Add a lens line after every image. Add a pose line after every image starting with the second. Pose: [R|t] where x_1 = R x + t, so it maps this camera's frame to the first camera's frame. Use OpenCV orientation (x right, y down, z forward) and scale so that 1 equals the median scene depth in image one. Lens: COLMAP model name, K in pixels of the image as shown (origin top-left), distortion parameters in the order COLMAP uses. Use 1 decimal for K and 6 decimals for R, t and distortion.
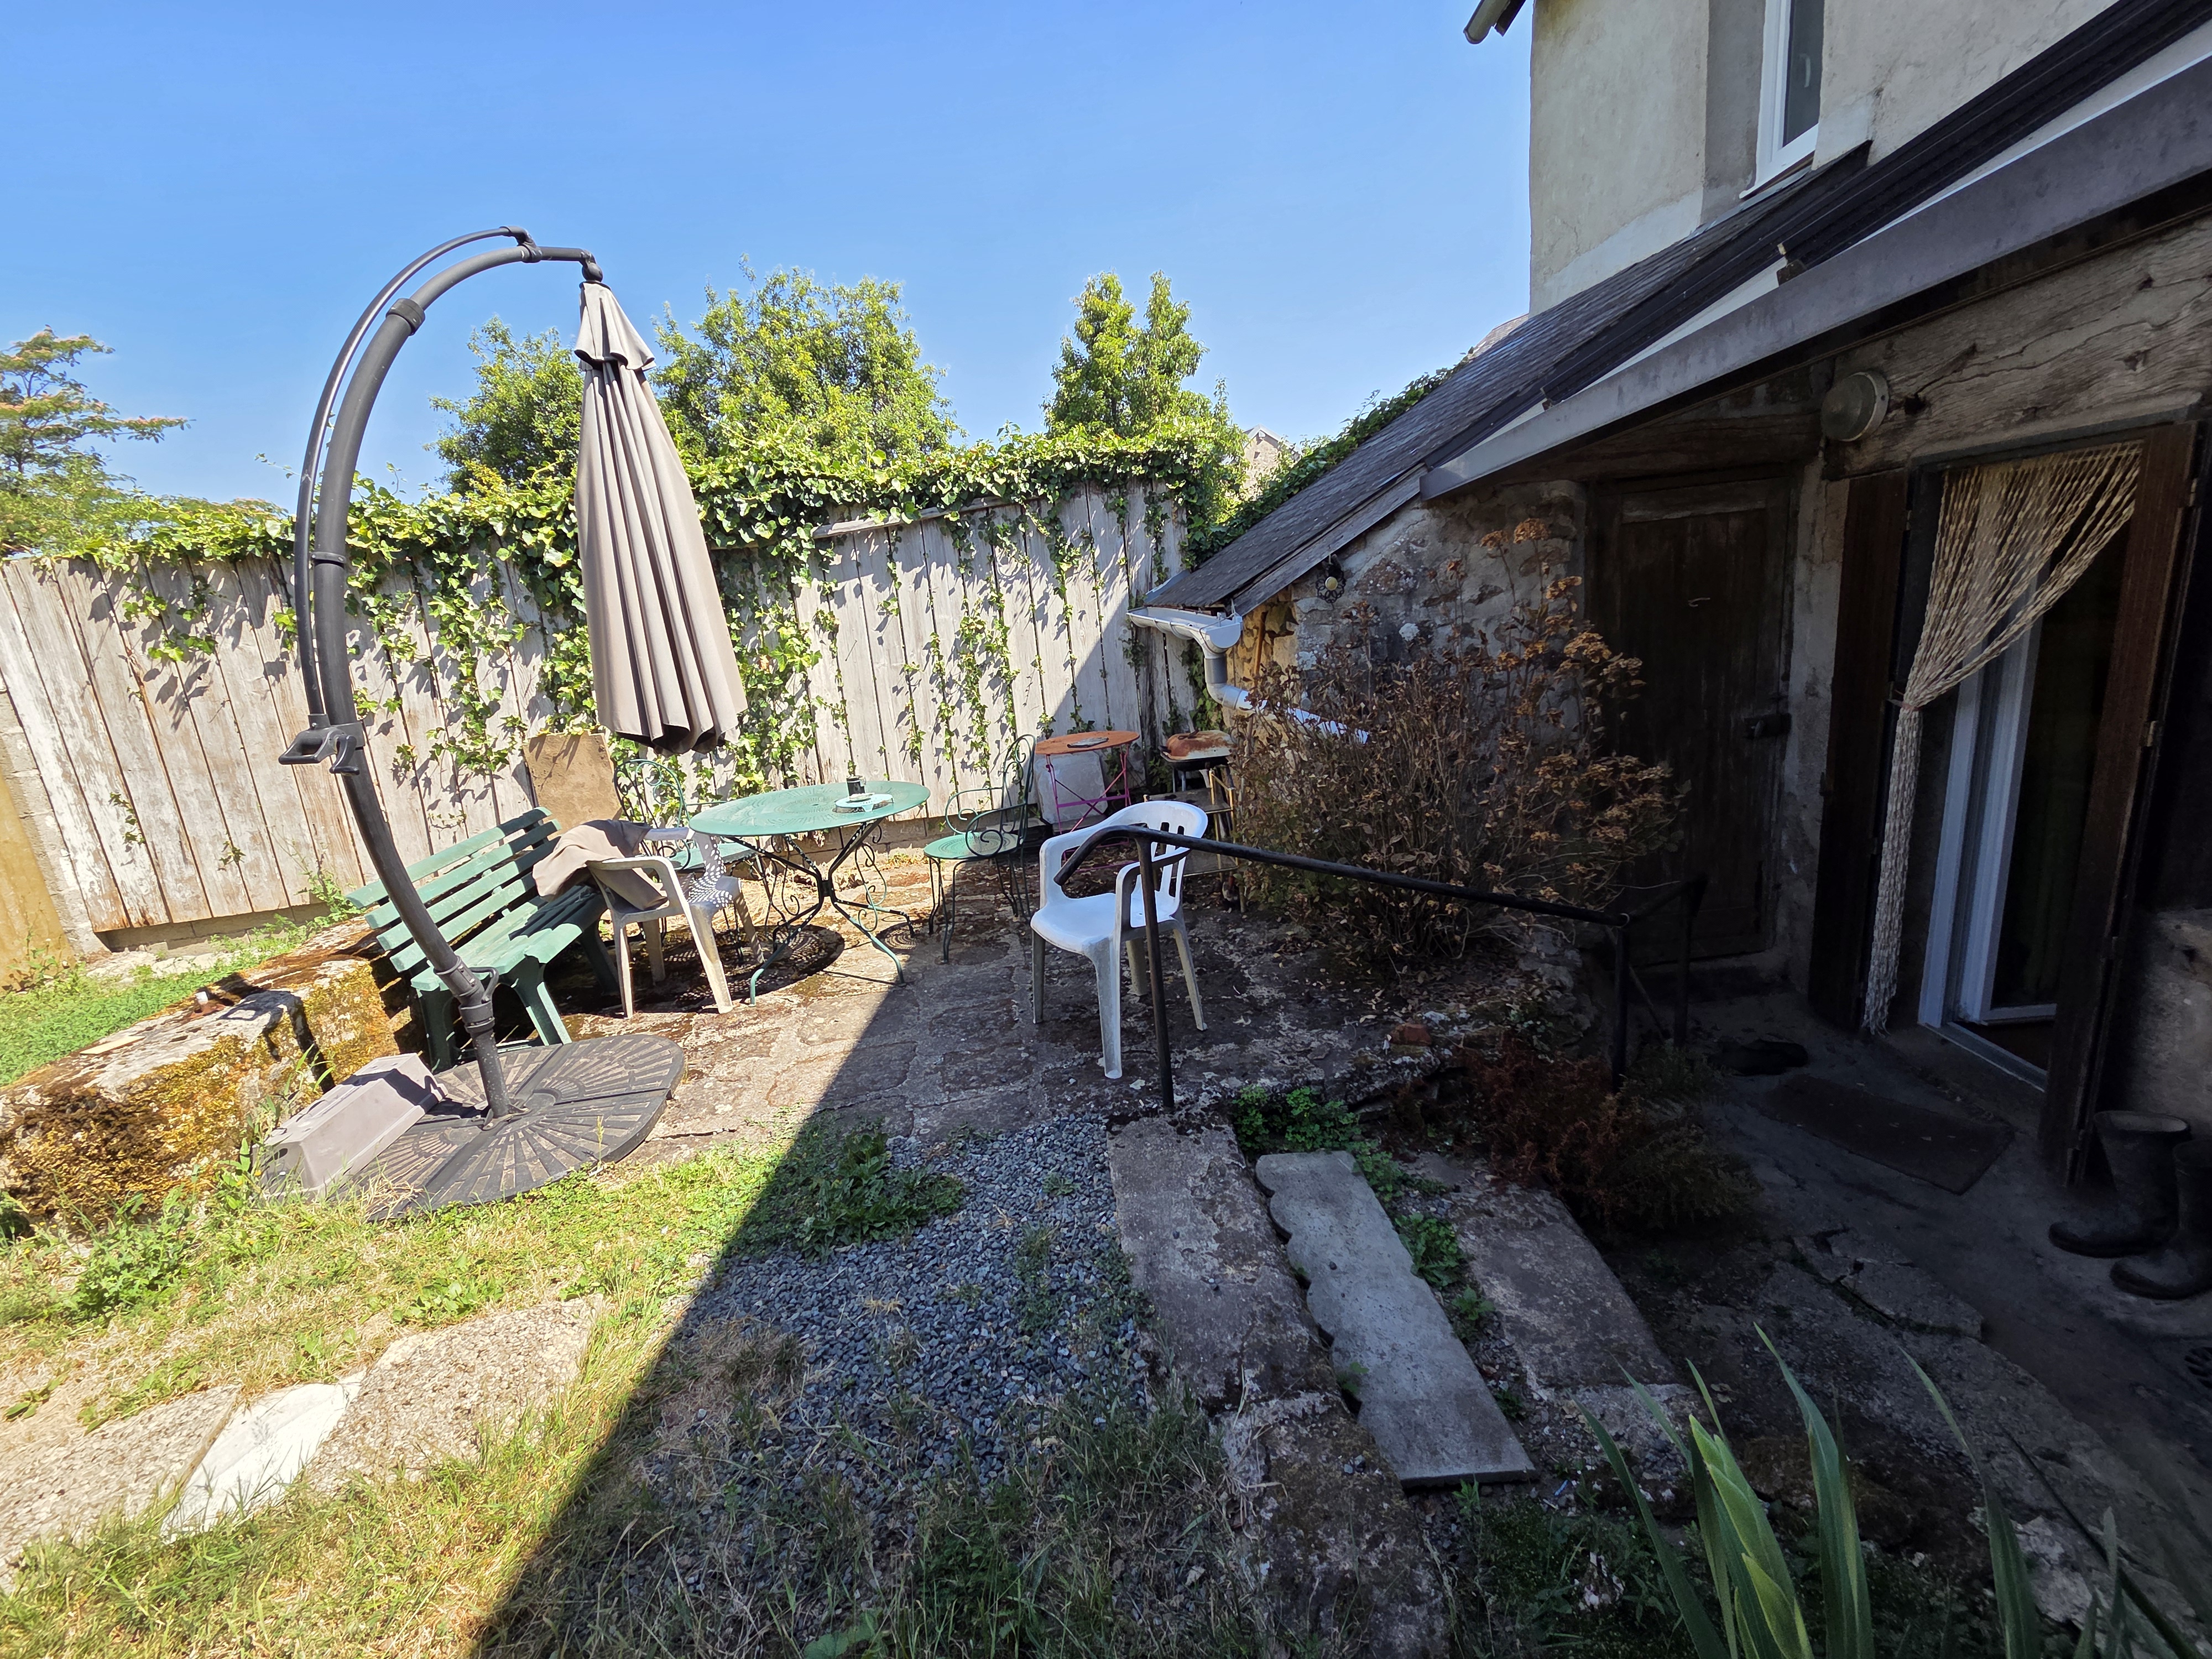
lens RADIAL K [[905.8, 0, 1093.7], [0, 905.8, 818.3], [0, 0, 1]] dist [0.003195, 0.000021]
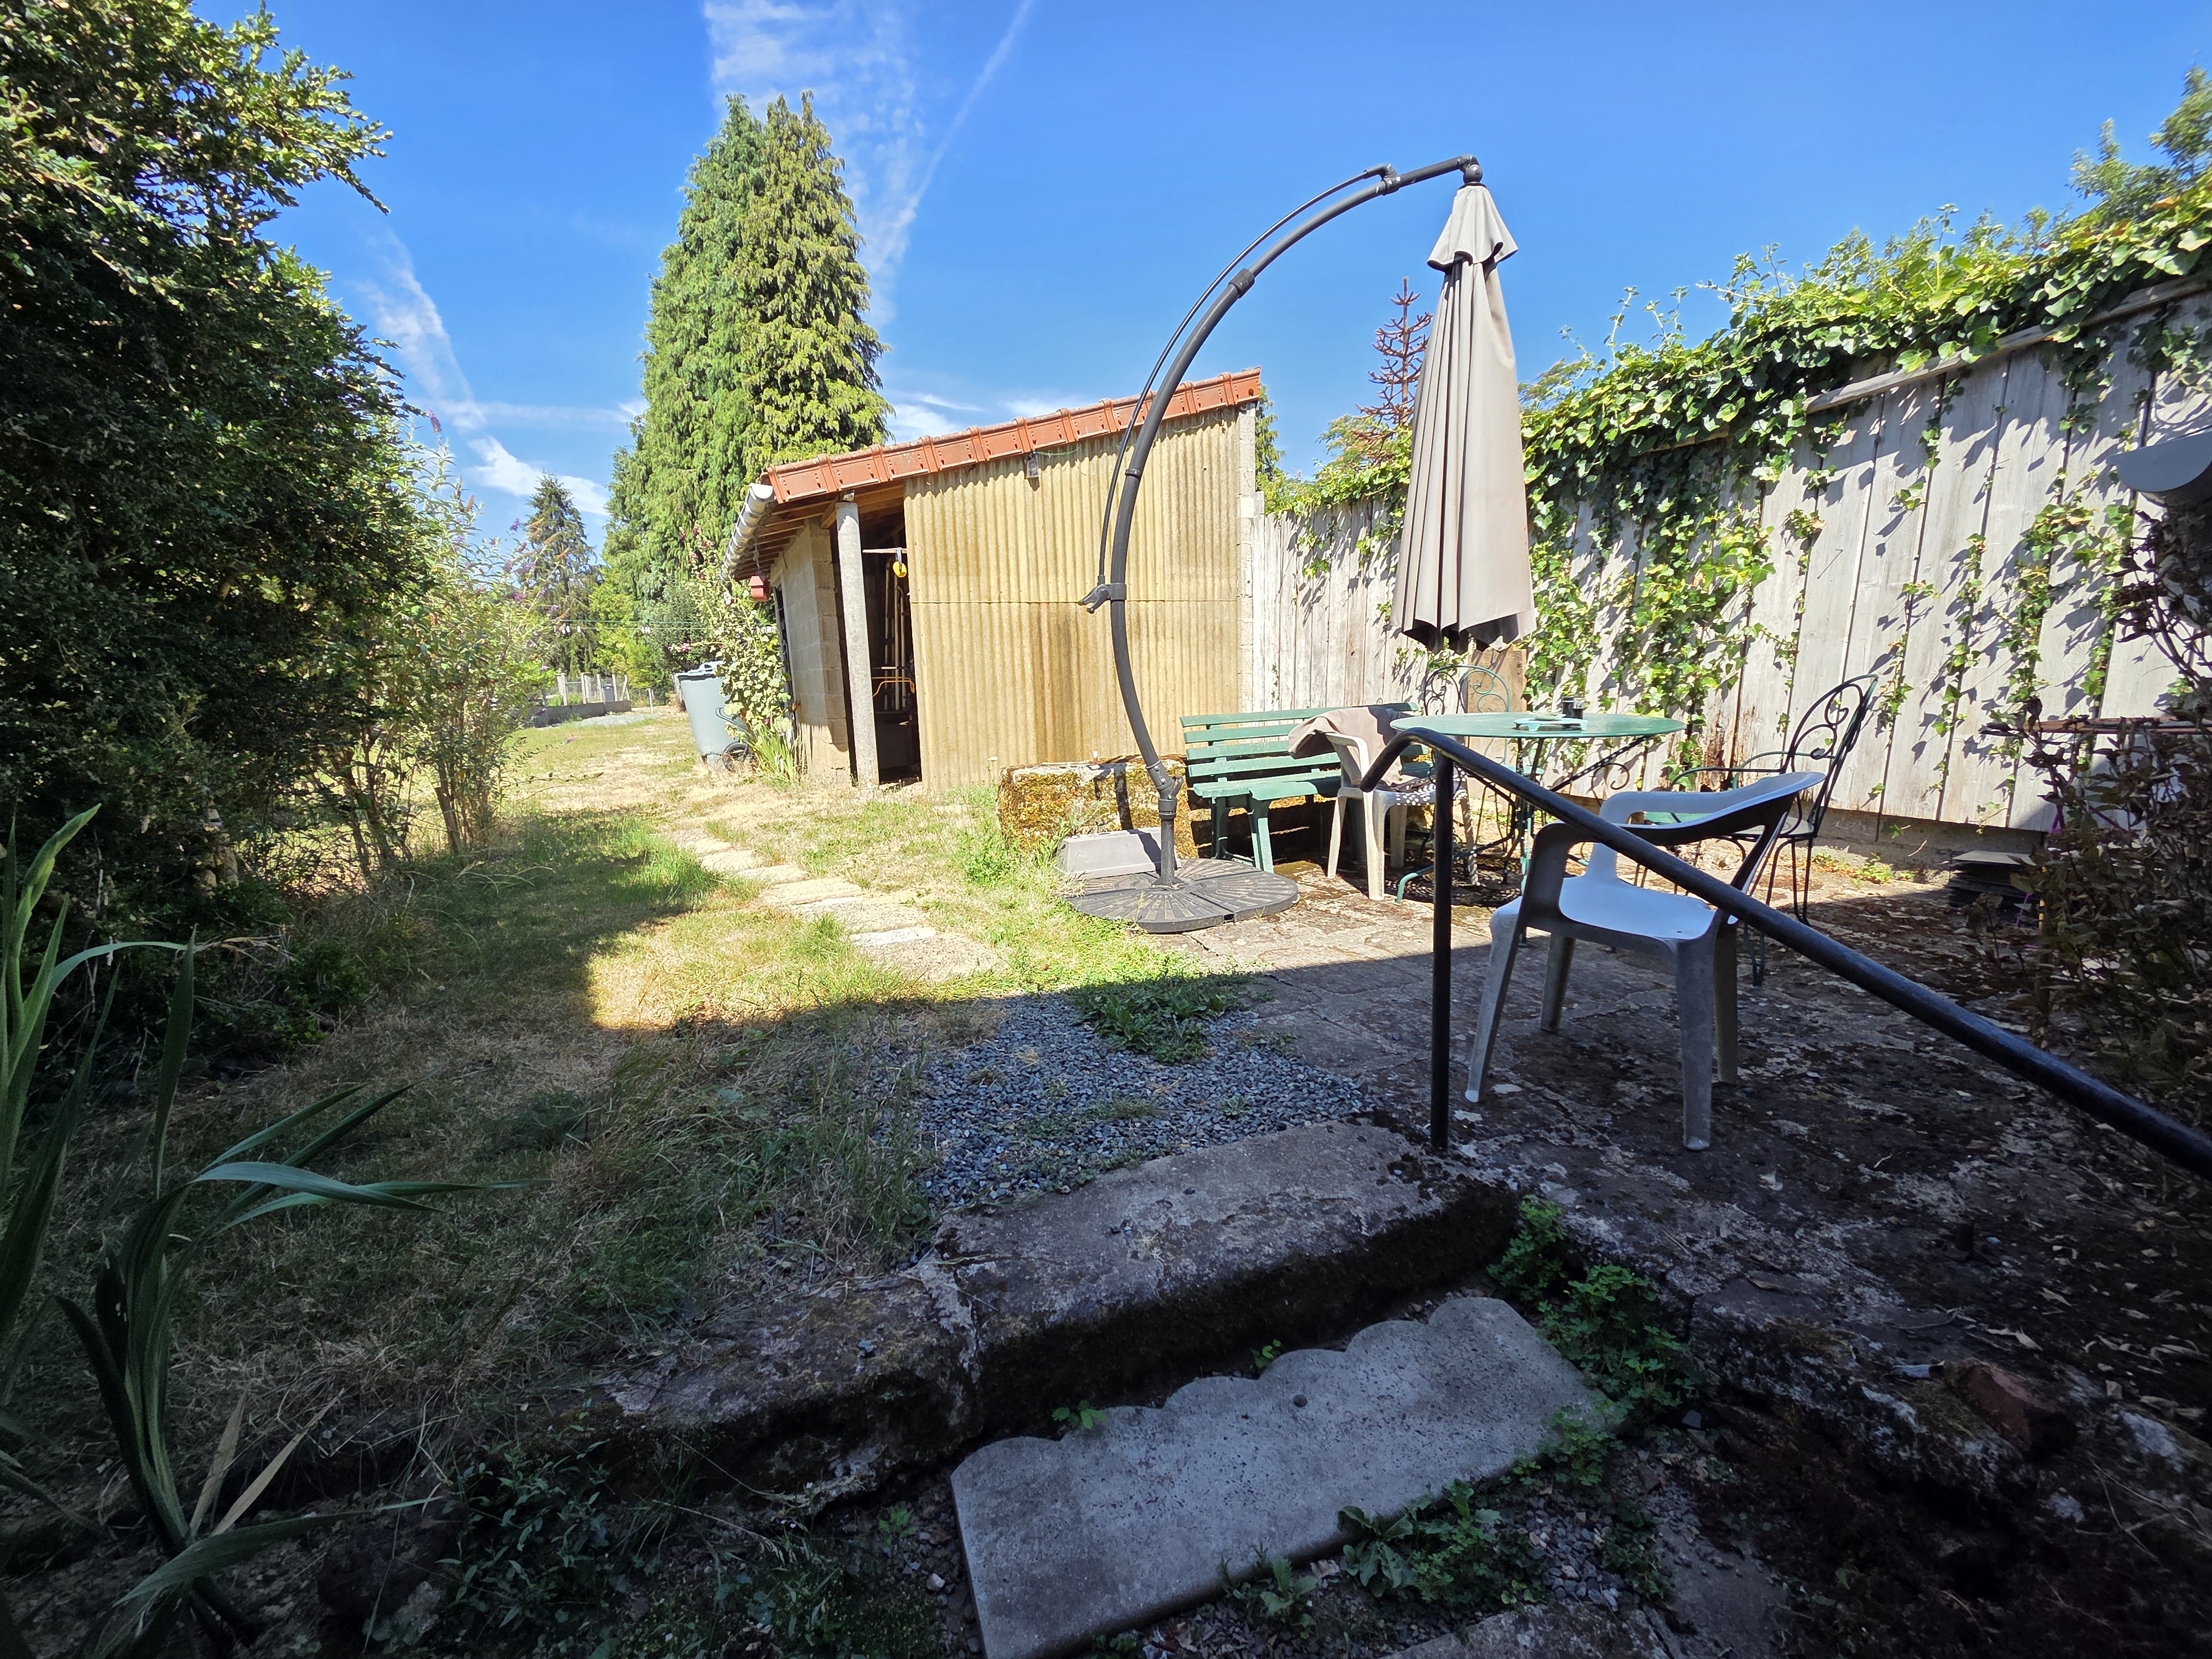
lens RADIAL K [[900.1, 0, 1084.1], [0, 900.1, 818.4], [0, 0, 1]] dist [-0.002728, -0.000781]
pose [[0.263910, 0.242912, -0.933459, 0.305891], [-0.209829, 0.959050, 0.190248, -0.000504], [0.941447, 0.145658, 0.304073, 0.250839]]
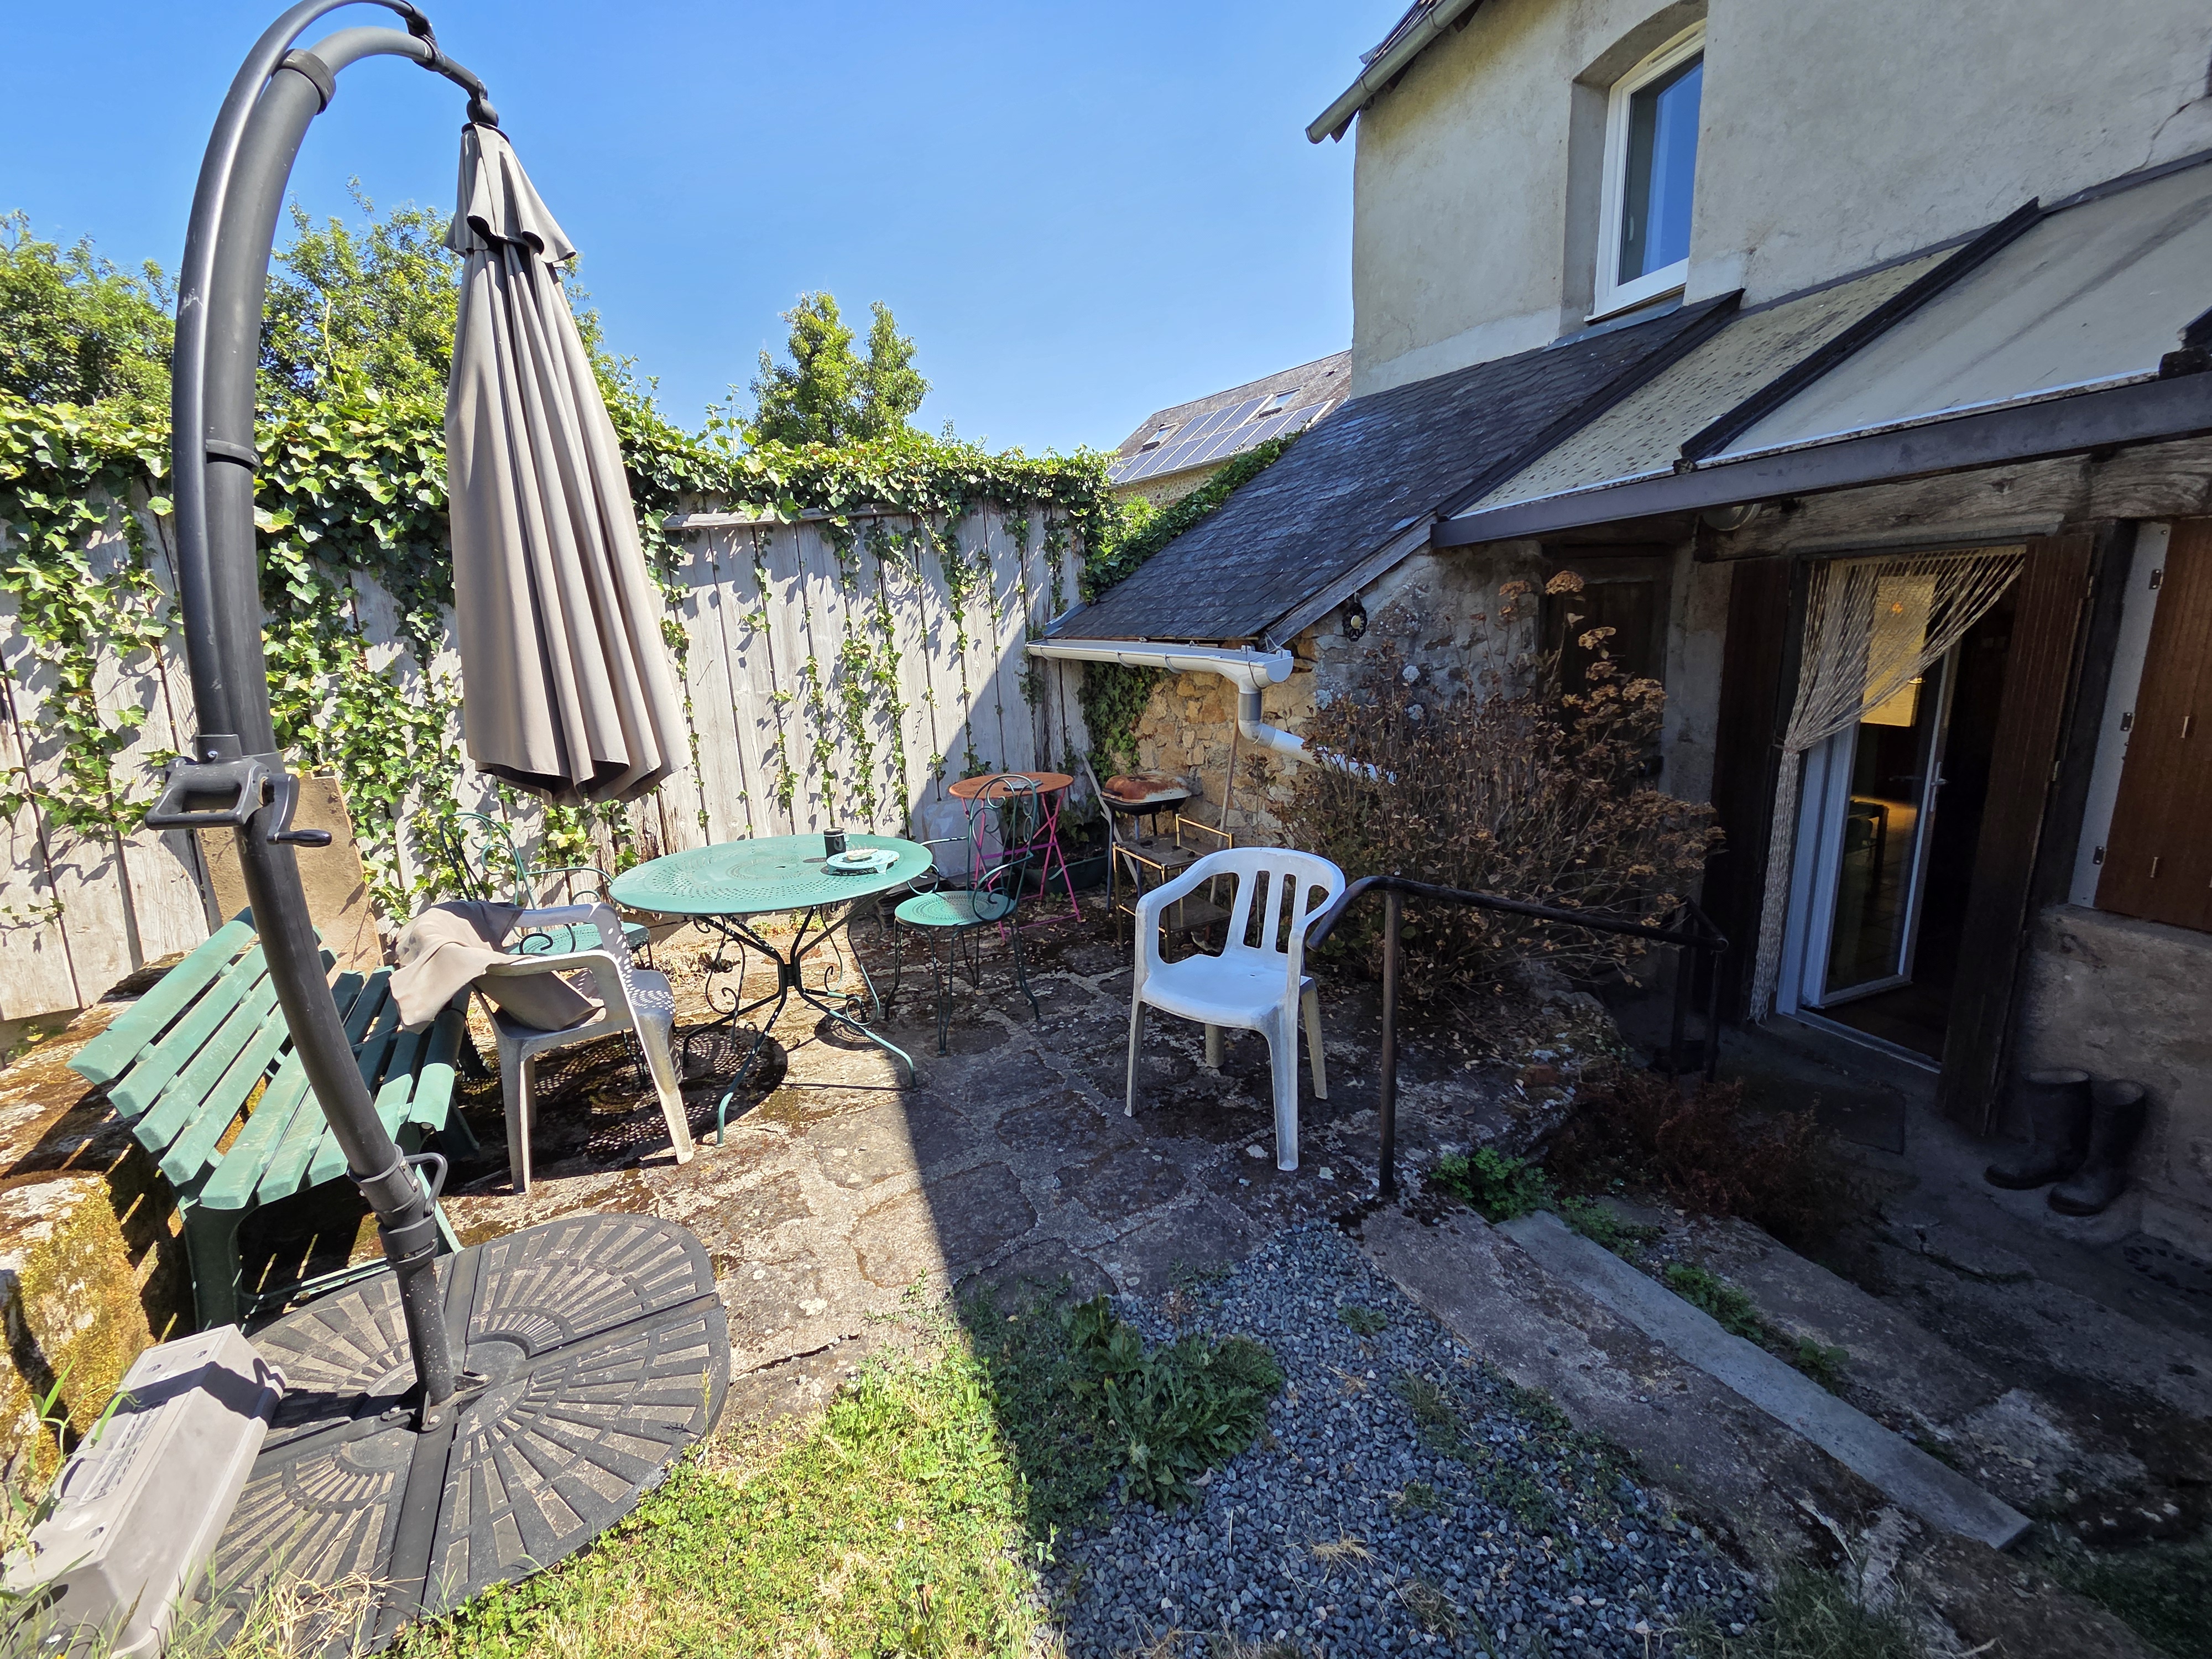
lens RADIAL K [[905.8, 0, 1093.7], [0, 905.8, 818.3], [0, 0, 1]] dist [0.003195, 0.000021]
pose [[0.927636, -0.019397, 0.372980, -0.256353], [0.037800, 0.998398, -0.042091, -0.010132], [-0.371567, 0.053144, 0.926884, 0.138695]]
